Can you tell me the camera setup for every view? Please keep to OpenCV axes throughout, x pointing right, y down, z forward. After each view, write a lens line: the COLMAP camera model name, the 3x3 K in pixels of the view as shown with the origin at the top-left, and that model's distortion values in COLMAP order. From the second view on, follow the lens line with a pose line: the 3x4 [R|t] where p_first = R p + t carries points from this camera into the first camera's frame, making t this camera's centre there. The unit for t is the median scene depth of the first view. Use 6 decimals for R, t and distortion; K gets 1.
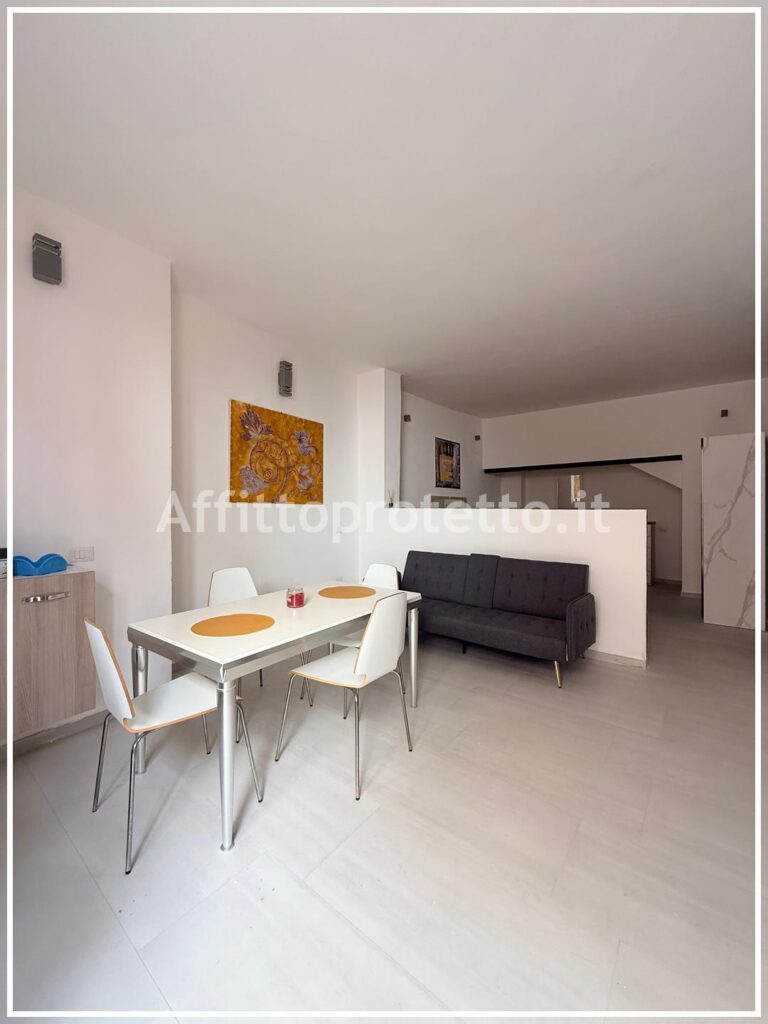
lens RADIAL K [[407.3, 0, 383.0], [0, 407.3, 509.2], [0, 0, 1]] dist [0.003892, -0.000618]
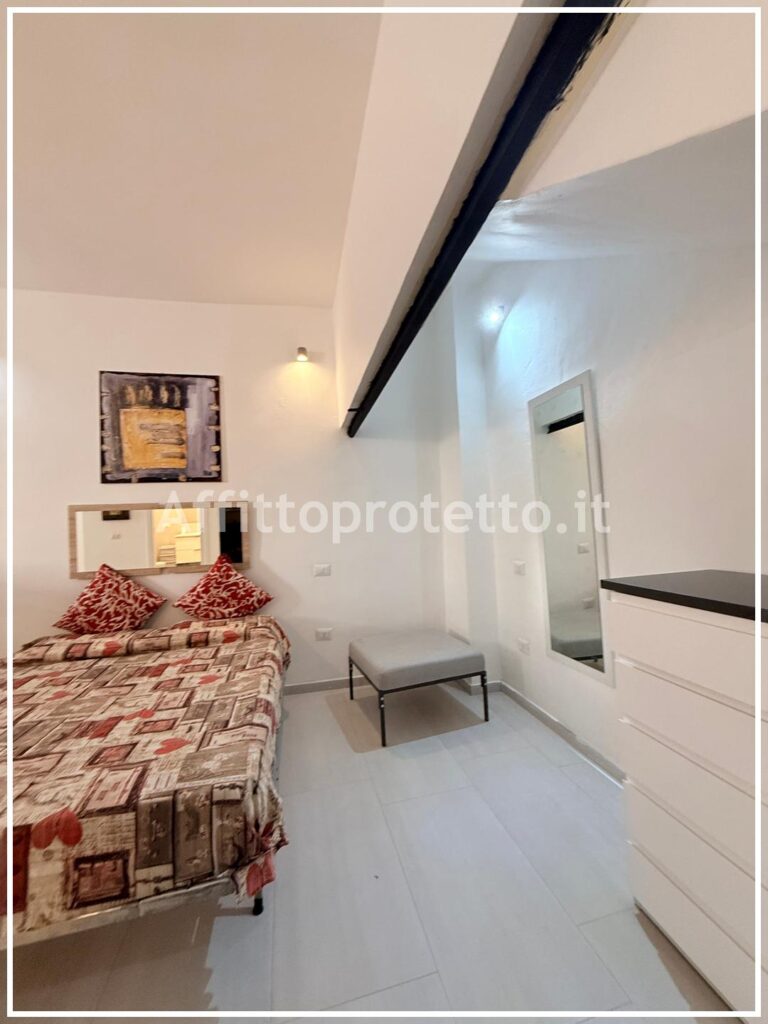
lens RADIAL K [[407.3, 0, 386.8], [0, 407.3, 510.2], [0, 0, 1]] dist [0.003892, -0.000618]
pose [[0.793155, -0.044927, -0.607360, 0.991300], [0.038532, 0.998979, -0.023576, -0.006927], [0.607799, -0.004703, 0.794077, 1.312877]]
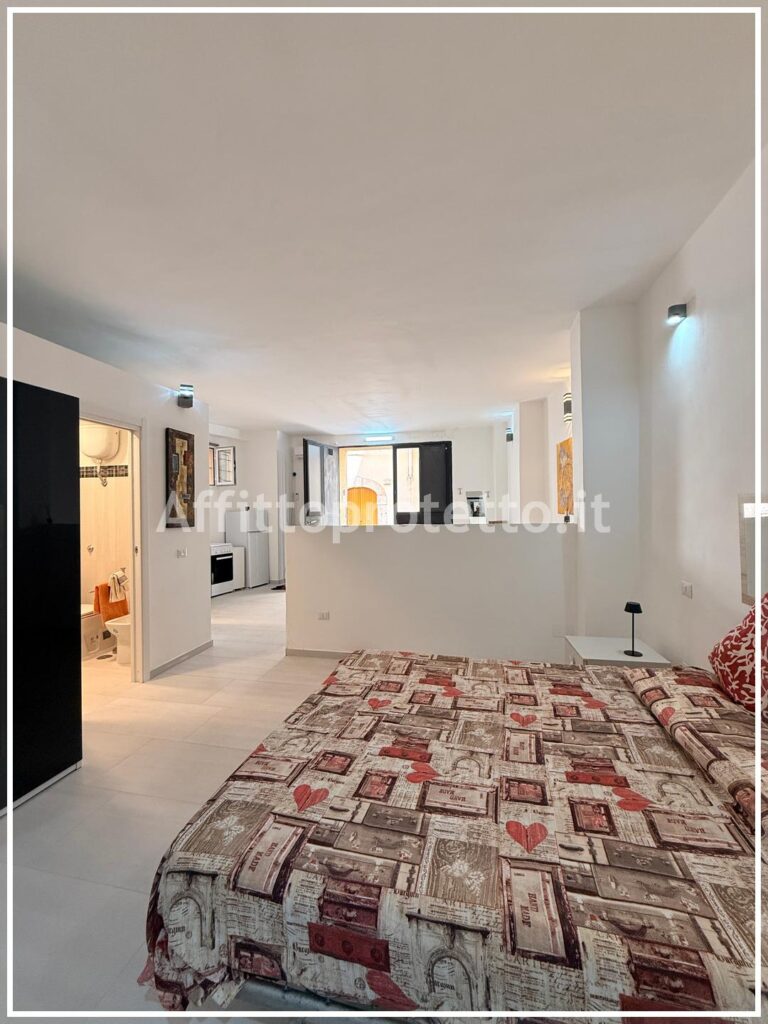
lens RADIAL K [[407.3, 0, 381.5], [0, 407.3, 509.5], [0, 0, 1]] dist [0.003892, -0.000618]
pose [[-0.899114, 0.014039, -0.437488, 0.631714], [0.017111, 0.999849, -0.003081, -0.047681], [0.437379, -0.010256, -0.899219, 1.912800]]
